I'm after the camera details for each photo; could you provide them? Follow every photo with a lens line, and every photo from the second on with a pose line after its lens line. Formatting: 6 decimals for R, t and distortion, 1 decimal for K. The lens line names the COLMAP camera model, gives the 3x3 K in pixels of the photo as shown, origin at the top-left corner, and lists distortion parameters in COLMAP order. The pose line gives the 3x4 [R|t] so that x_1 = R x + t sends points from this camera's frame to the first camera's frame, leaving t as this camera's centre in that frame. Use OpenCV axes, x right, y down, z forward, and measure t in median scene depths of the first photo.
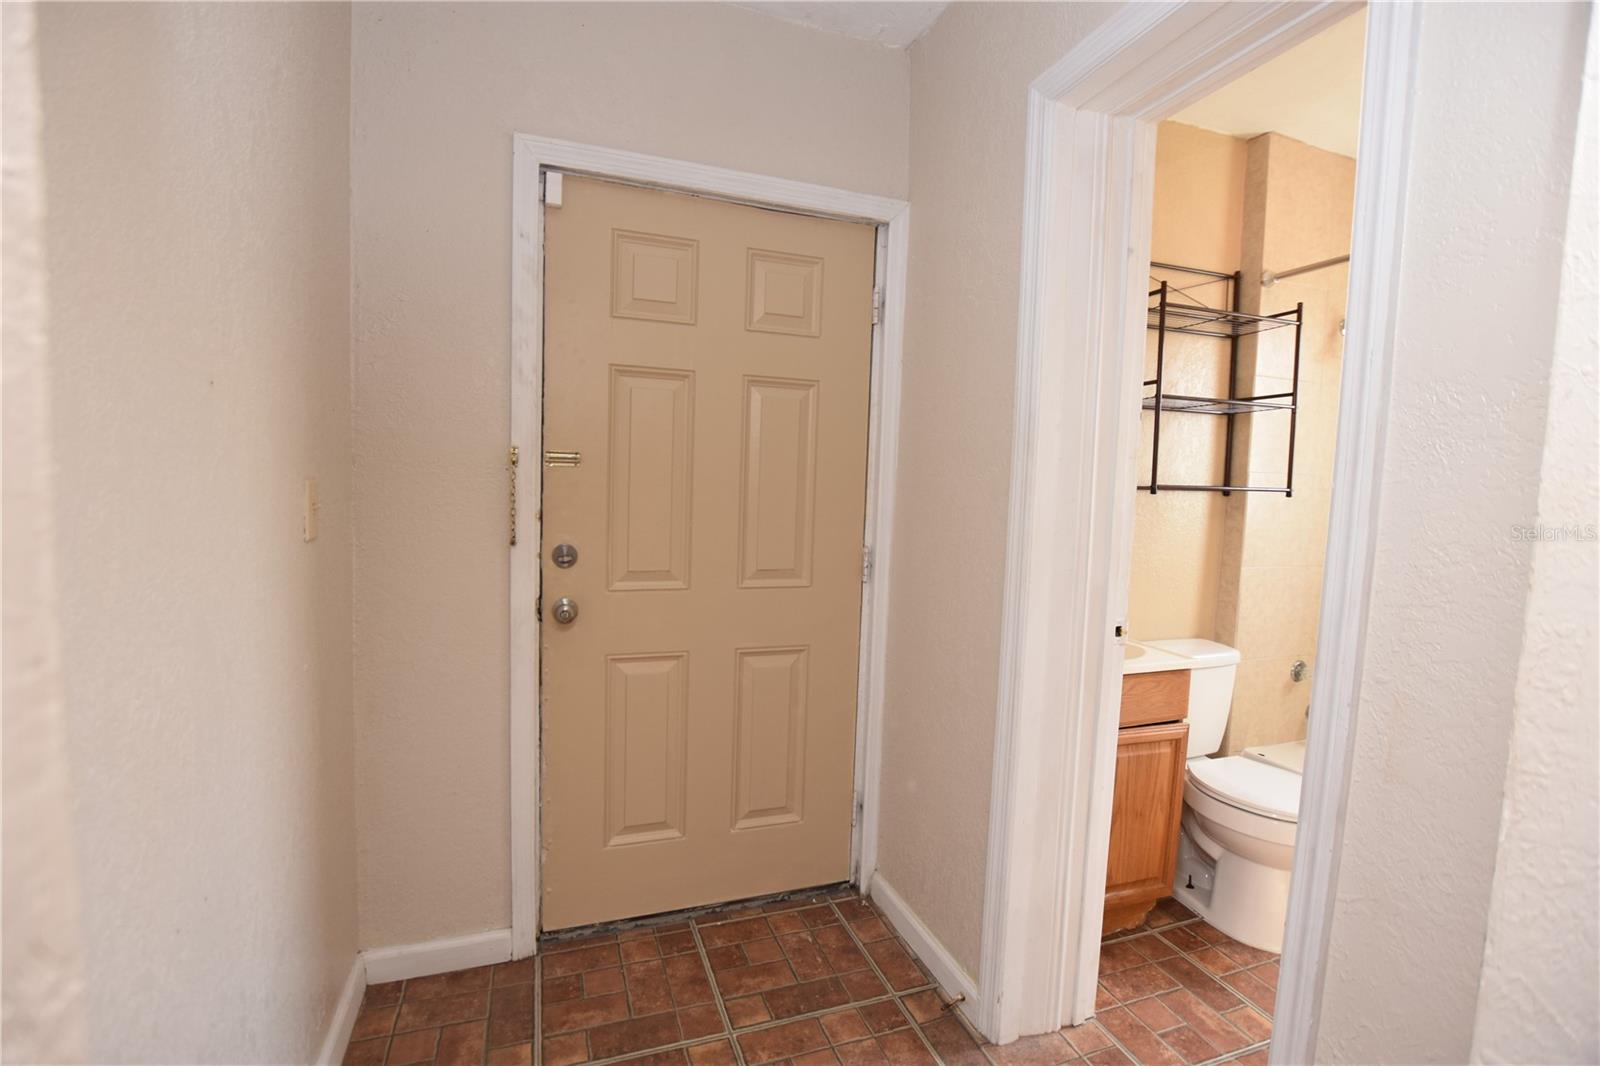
lens RADIAL K [[714.1, 0, 792.7], [0, 714.1, 530.3], [0, 0, 1]] dist [-0.024435, -0.000042]
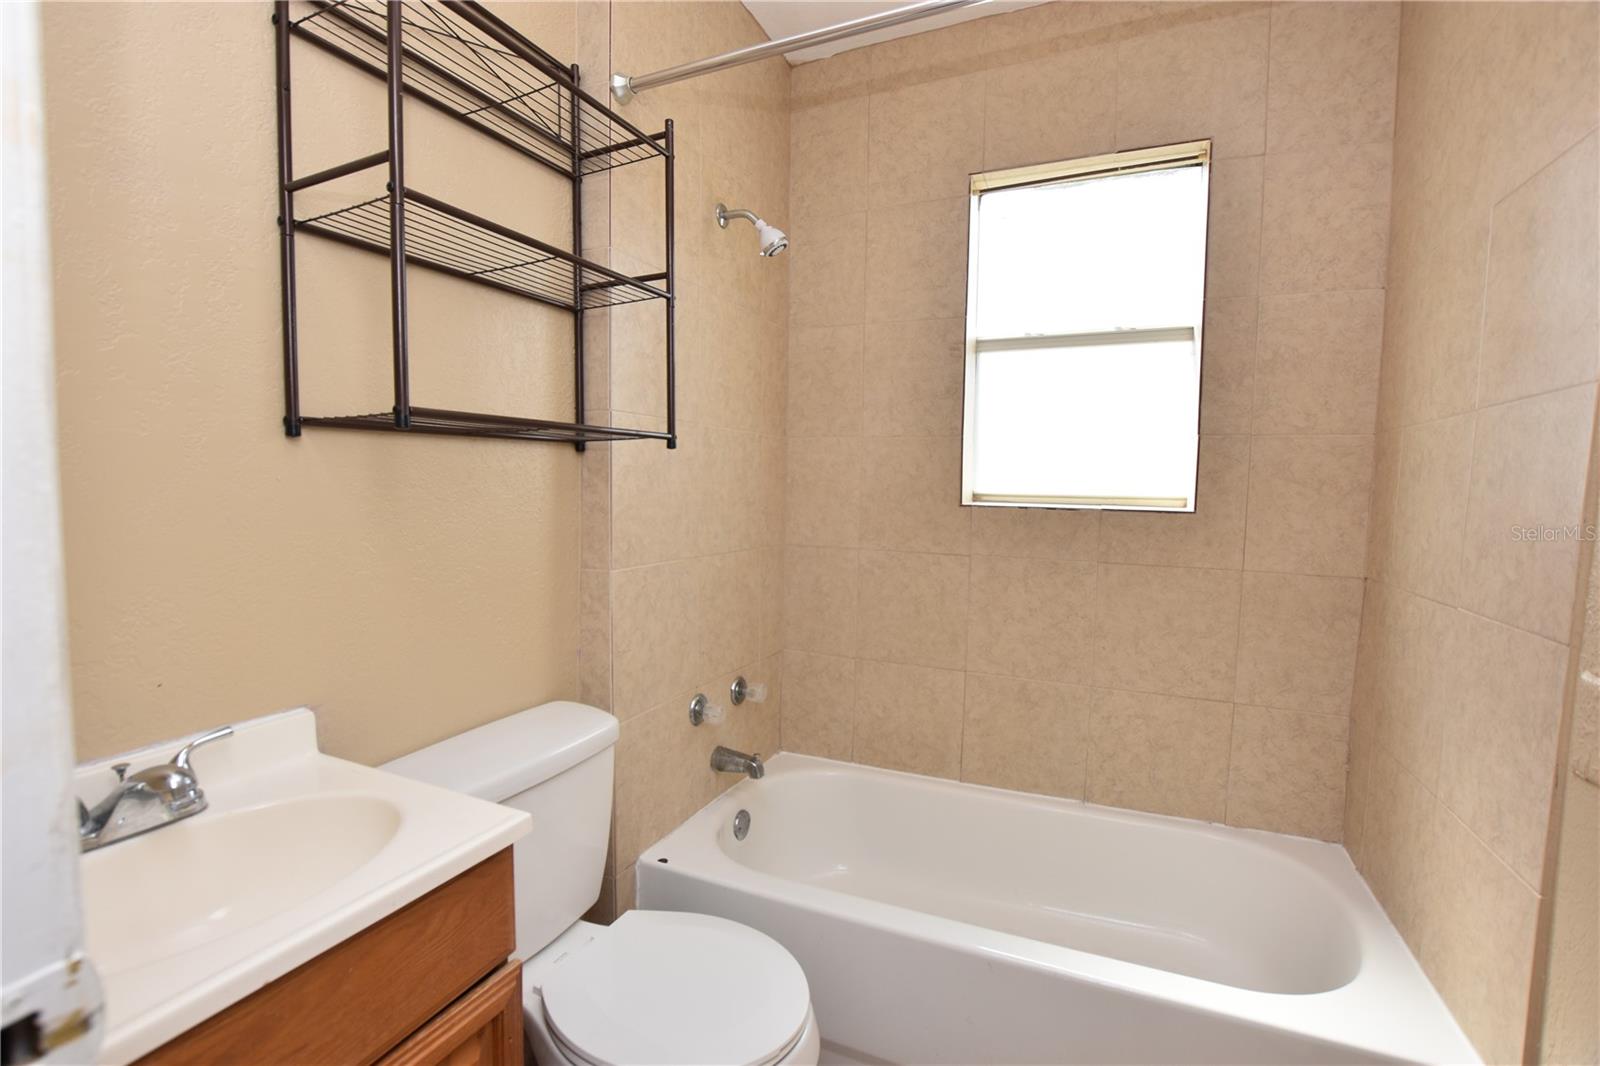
lens RADIAL K [[714.1, 0, 796.0], [0, 714.1, 535.9], [0, 0, 1]] dist [-0.024435, -0.000042]
pose [[0.691944, -0.069730, 0.718576, 0.335041], [0.060852, 0.997416, 0.038191, 0.010679], [-0.719382, 0.017301, 0.694399, 0.503765]]
